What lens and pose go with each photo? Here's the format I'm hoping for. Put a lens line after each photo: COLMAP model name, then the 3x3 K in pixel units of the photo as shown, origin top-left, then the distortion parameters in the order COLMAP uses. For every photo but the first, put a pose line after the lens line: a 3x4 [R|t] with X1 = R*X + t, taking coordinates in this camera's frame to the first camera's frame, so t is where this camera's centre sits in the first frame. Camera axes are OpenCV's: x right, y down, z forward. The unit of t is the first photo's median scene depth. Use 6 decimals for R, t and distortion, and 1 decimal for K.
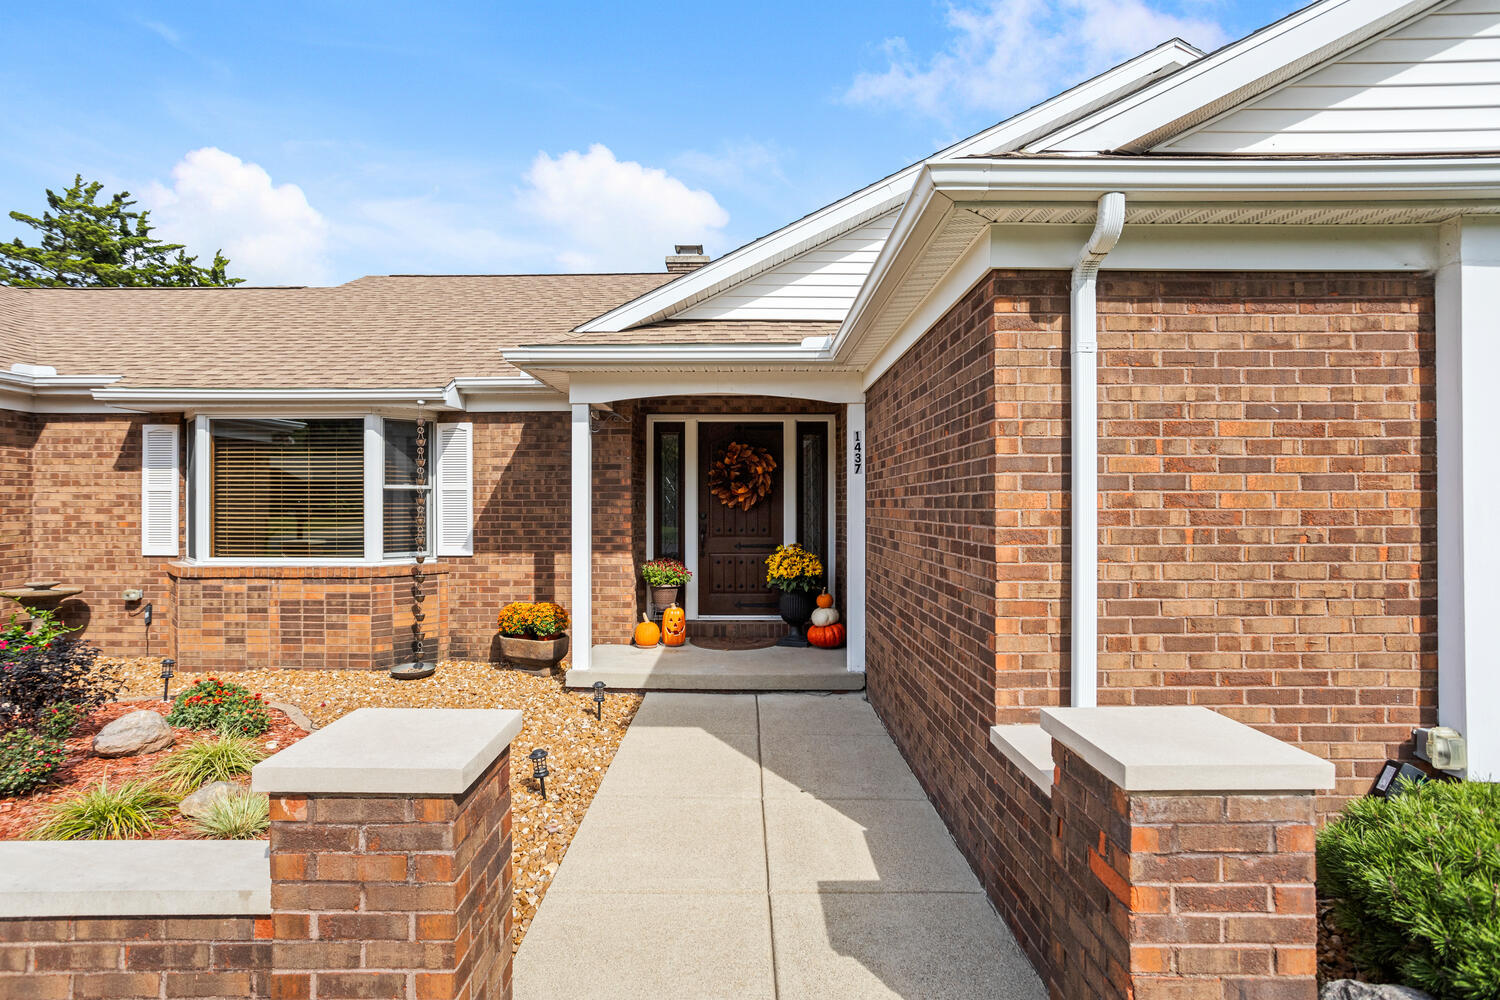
lens RADIAL K [[741.9, 0, 740.7], [0, 741.9, 494.2], [0, 0, 1]] dist [-0.055626, 0.038595]
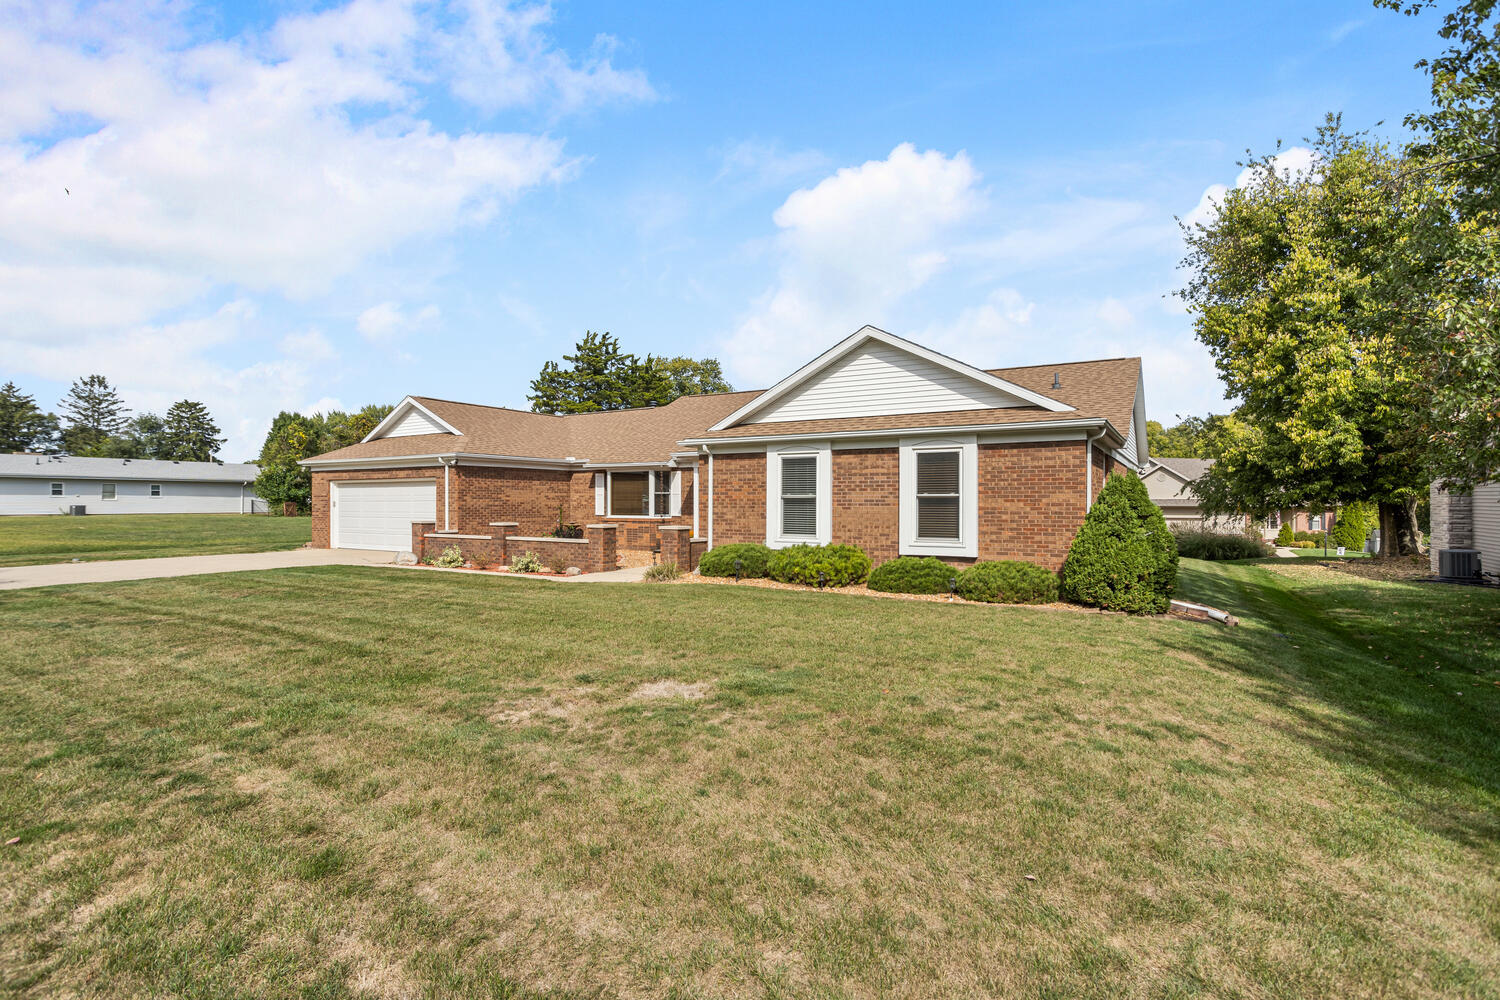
lens RADIAL K [[741.9, 0, 740.7], [0, 741.9, 494.2], [0, 0, 1]] dist [-0.055626, 0.038595]
pose [[0.853737, -0.003474, -0.520694, 1.405387], [0.004384, 0.999990, 0.000515, -0.004942], [0.520687, -0.002722, 0.853743, -1.432651]]
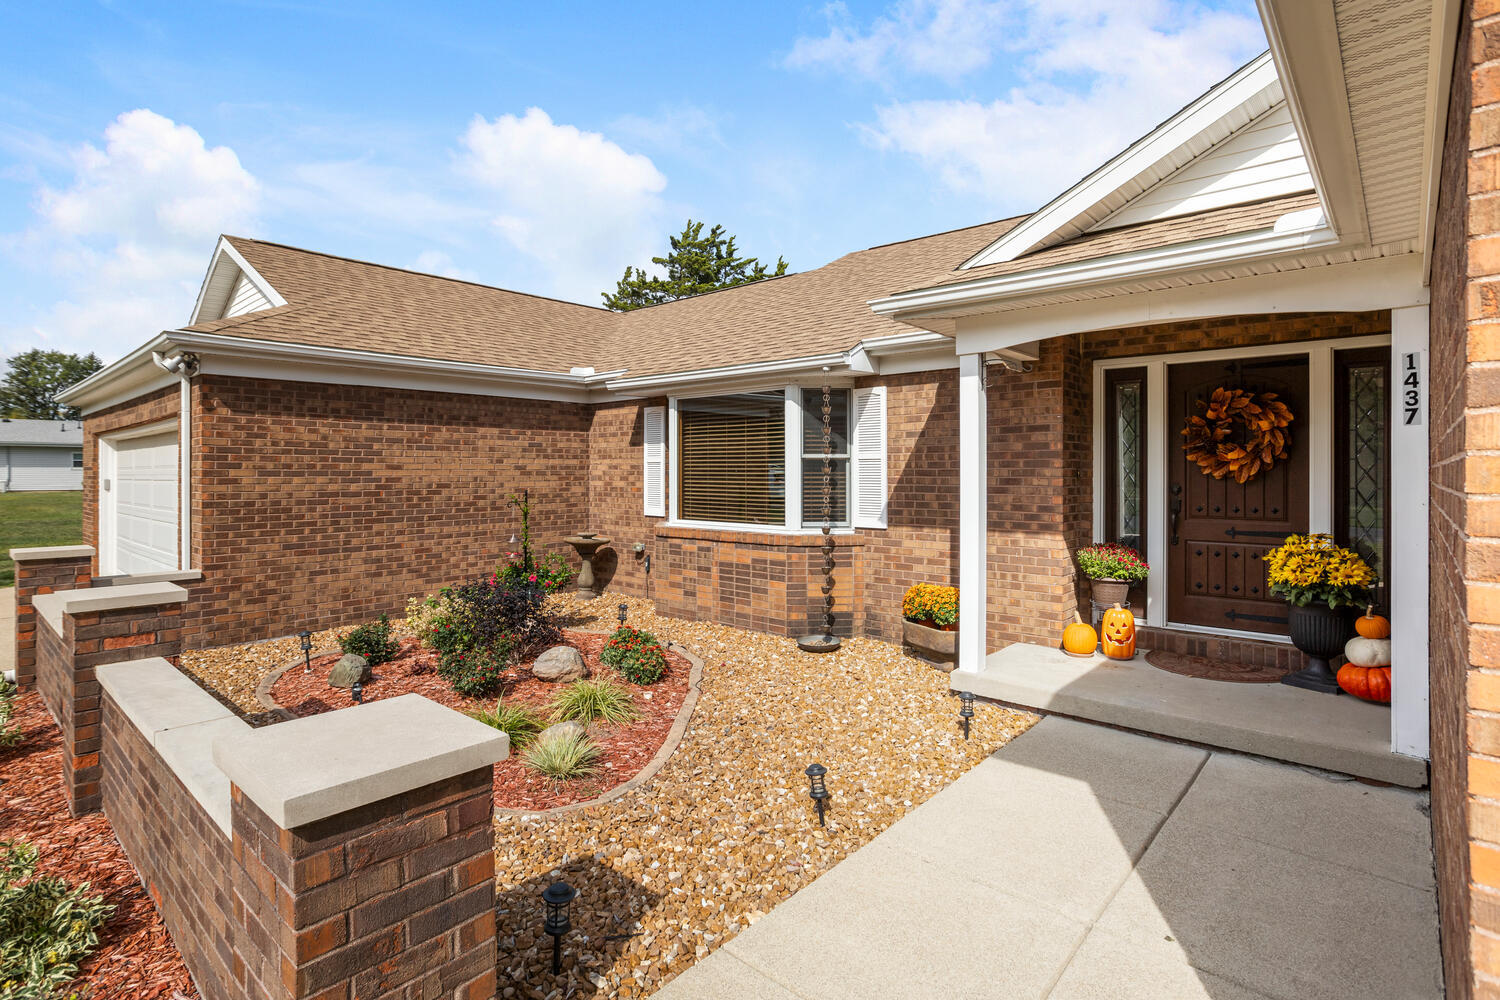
lens RADIAL K [[751.3, 0, 735.5], [0, 751.3, 465.4], [0, 0, 1]] dist [-0.056290, 0.039876]
pose [[0.745240, -0.005128, -0.666776, 0.128400], [0.008326, 0.999964, 0.001616, -0.000048], [0.666744, -0.006756, 0.745256, 0.166499]]
